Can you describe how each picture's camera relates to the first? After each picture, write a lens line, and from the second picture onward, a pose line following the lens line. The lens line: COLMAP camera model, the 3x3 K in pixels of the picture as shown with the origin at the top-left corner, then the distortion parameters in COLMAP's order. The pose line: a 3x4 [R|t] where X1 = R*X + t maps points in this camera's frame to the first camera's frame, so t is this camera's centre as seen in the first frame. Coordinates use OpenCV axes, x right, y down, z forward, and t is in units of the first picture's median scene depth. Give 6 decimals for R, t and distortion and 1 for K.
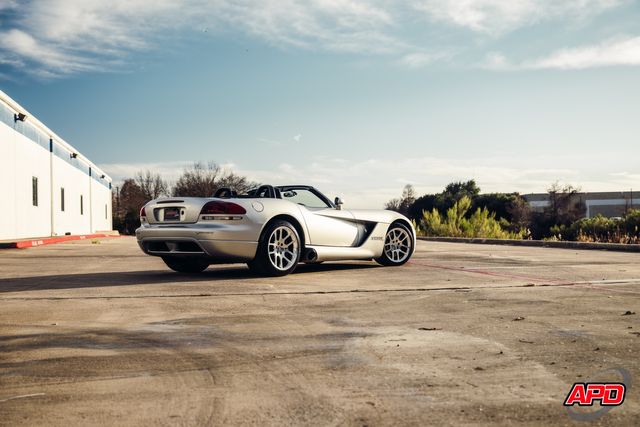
lens RADIAL K [[734.1, 0, 320.0], [0, 734.1, 213.5], [0, 0, 1]] dist [0.013977, 0.007247]
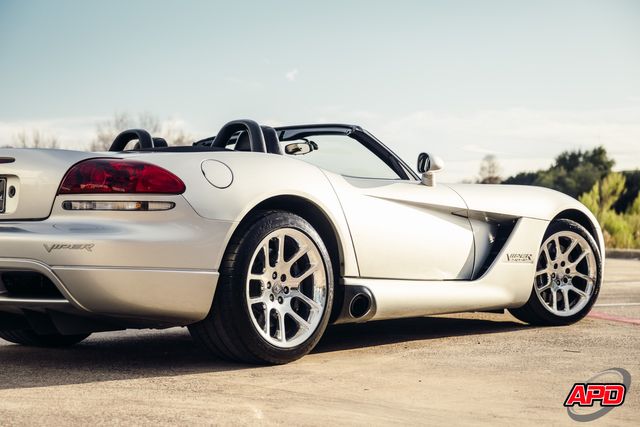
lens RADIAL K [[1266.4, 0, 320.0], [0, 1266.4, 213.5], [0, 0, 1]] dist [-0.001052, 0.143840]
pose [[0.999926, -0.001863, -0.012005, -0.024039], [0.001941, 0.999977, 0.006459, 0.005575], [0.011993, -0.006482, 0.999907, 0.337845]]
